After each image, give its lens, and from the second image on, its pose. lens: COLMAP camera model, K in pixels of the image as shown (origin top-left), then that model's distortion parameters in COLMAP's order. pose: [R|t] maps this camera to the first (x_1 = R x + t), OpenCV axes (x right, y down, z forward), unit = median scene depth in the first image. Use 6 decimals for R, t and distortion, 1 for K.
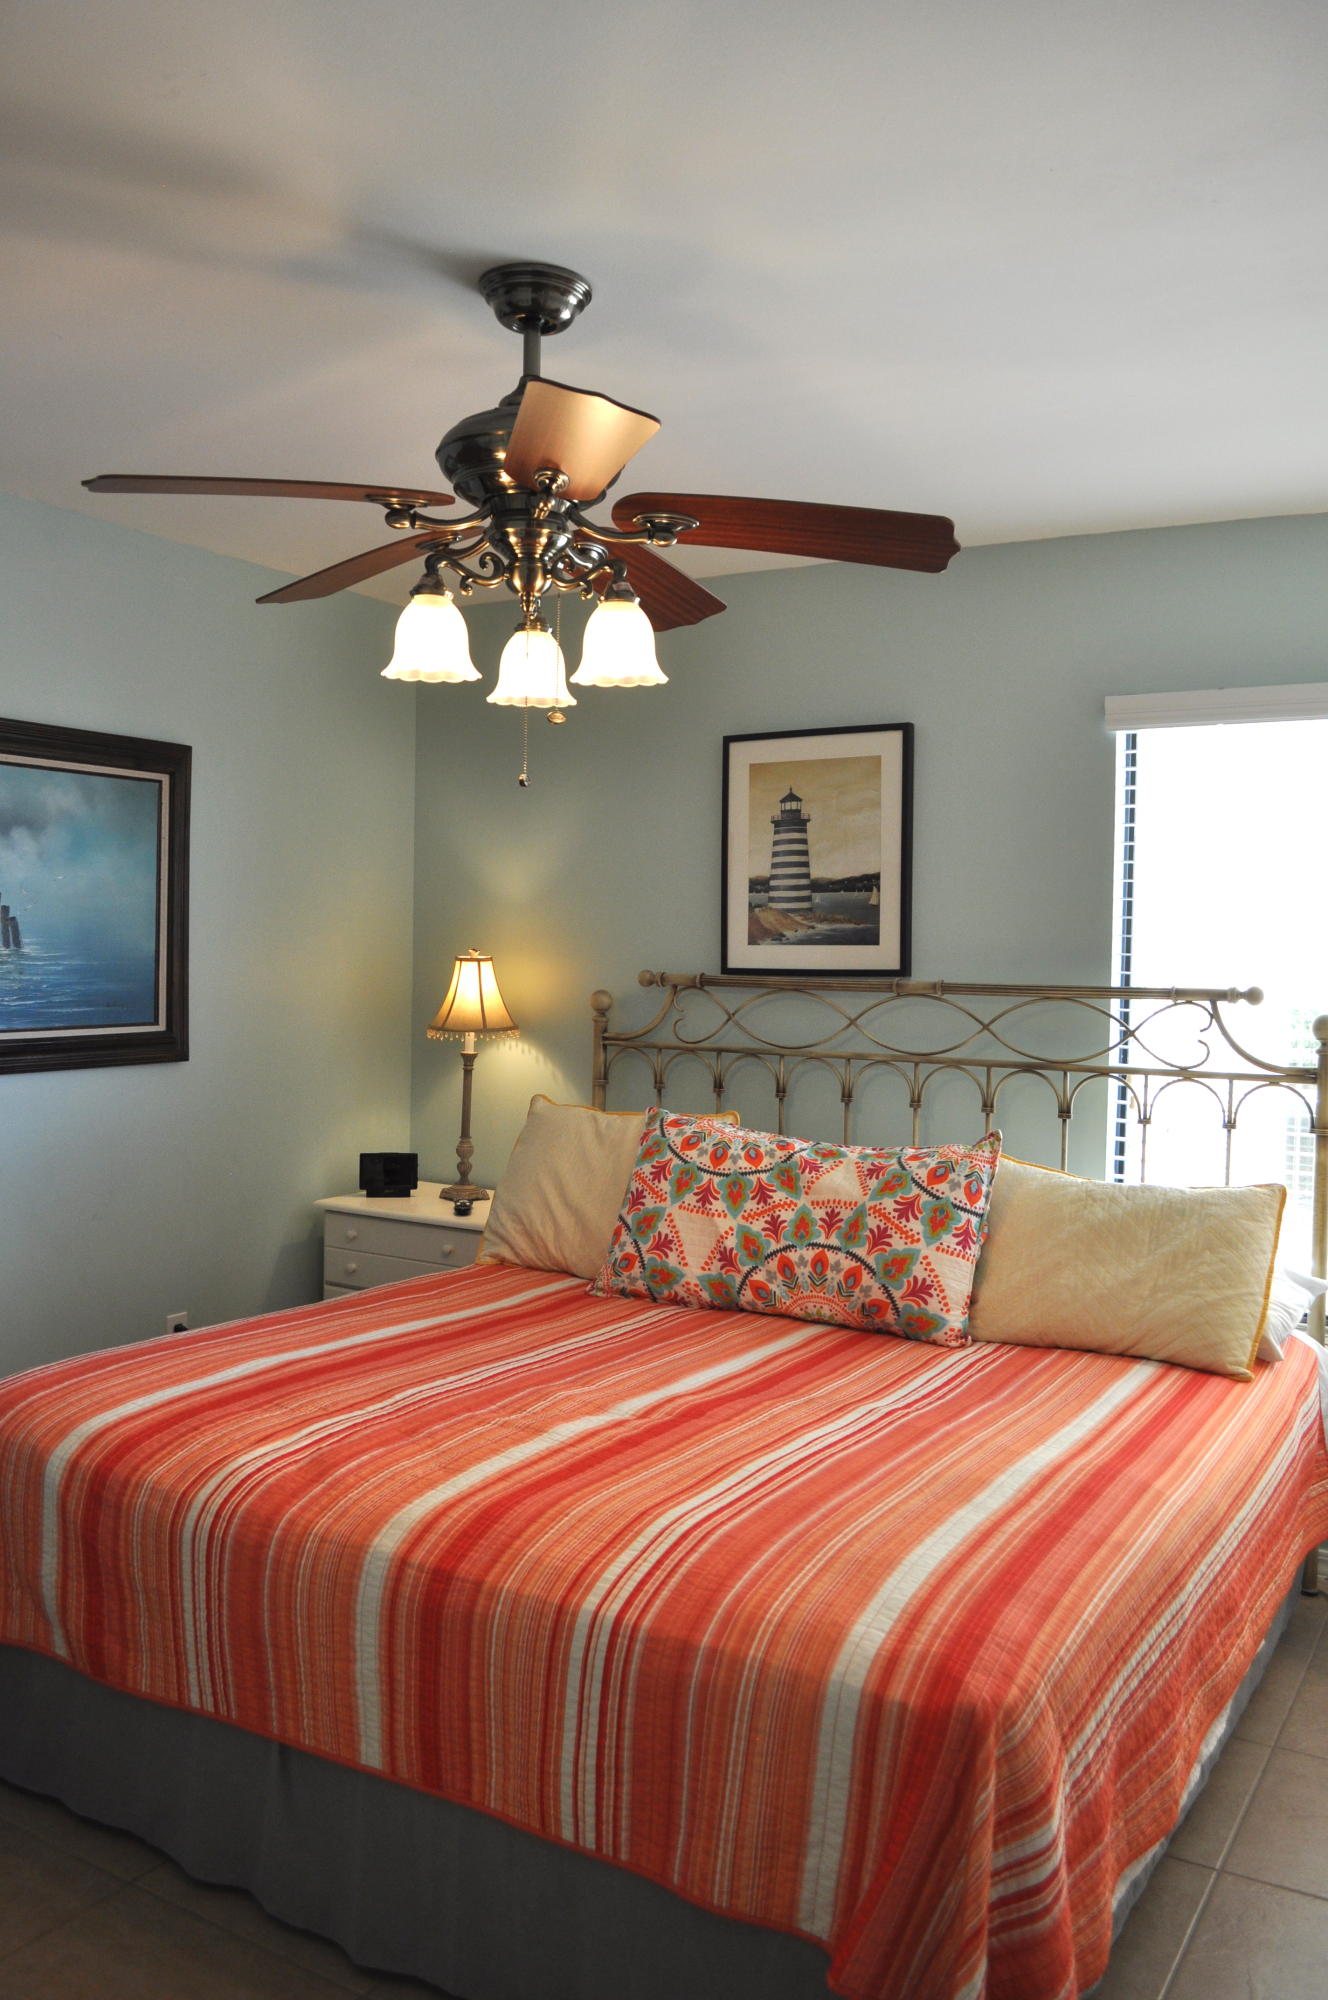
lens RADIAL K [[1568.7, 0, 661.6], [0, 1568.7, 950.8], [0, 0, 1]] dist [-0.001757, 0.000144]
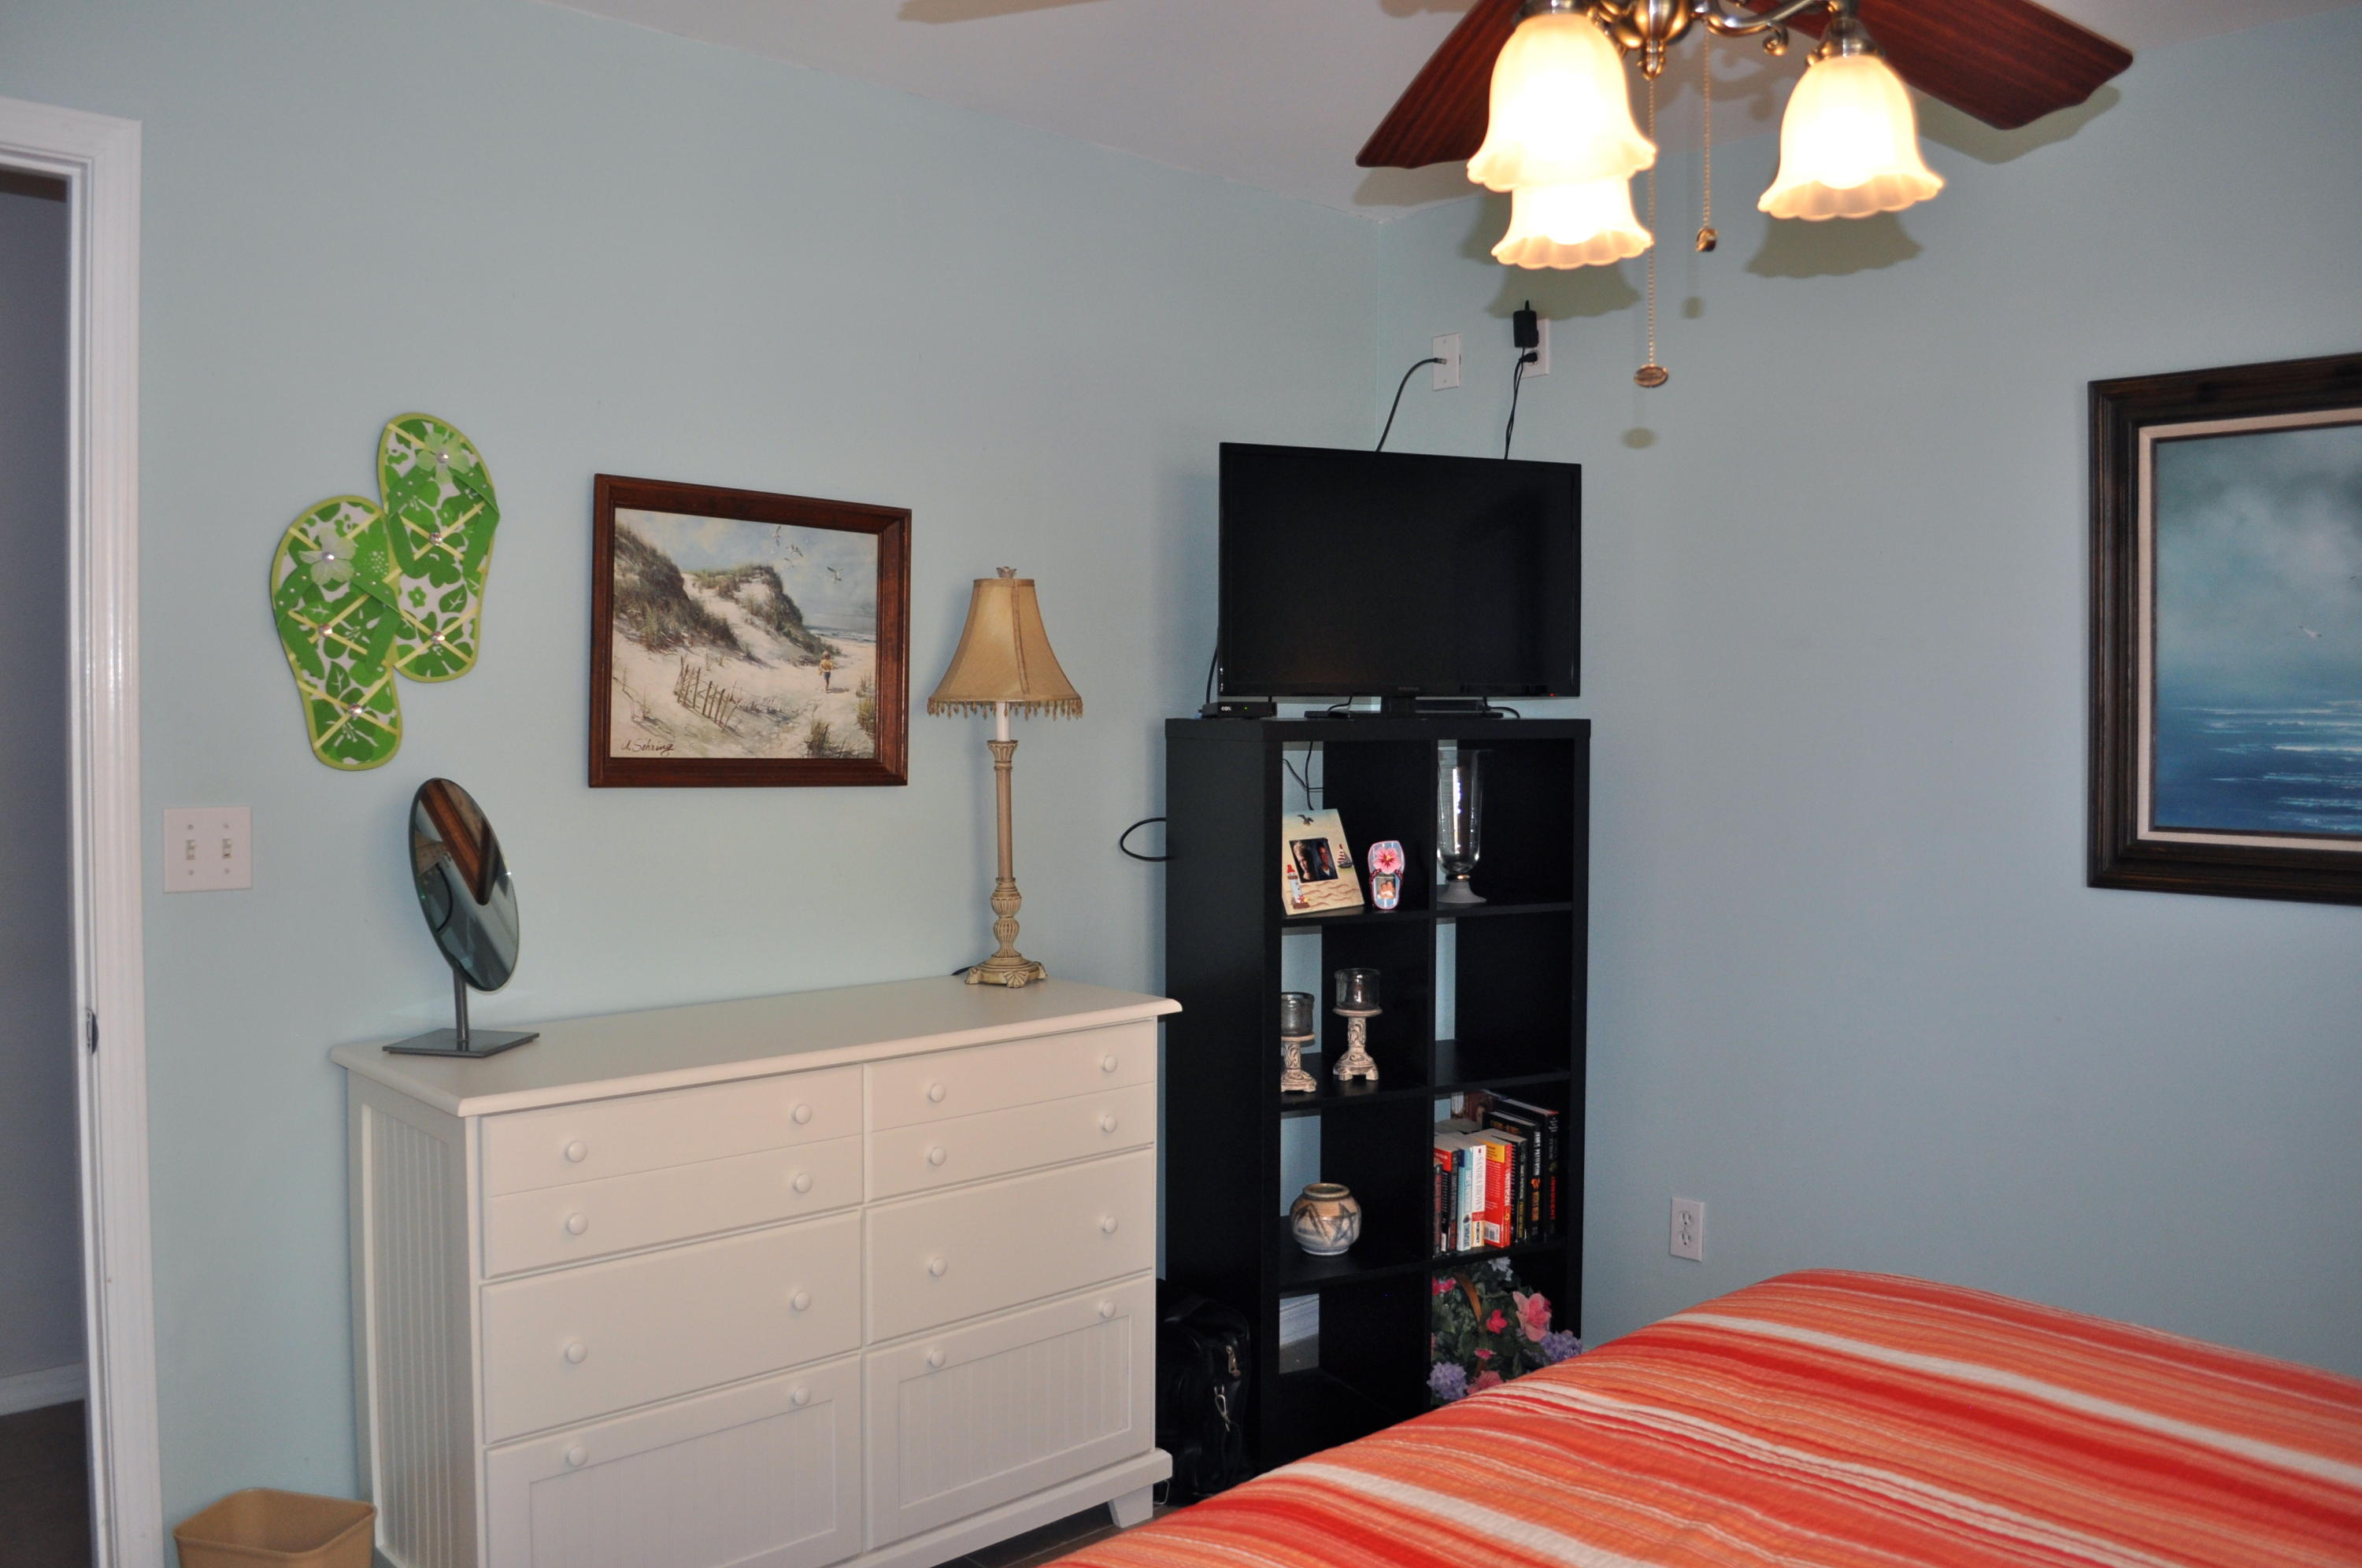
lens RADIAL K [[1798.7, 0, 1181.0], [0, 1798.7, 784.0], [0, 0, 1]] dist [-0.081695, 0.002401]
pose [[-0.249313, 0.009959, -0.968372, 0.356214], [-0.012044, 0.999838, 0.013384, 0.019697], [0.968348, 0.015000, -0.249153, 0.636643]]
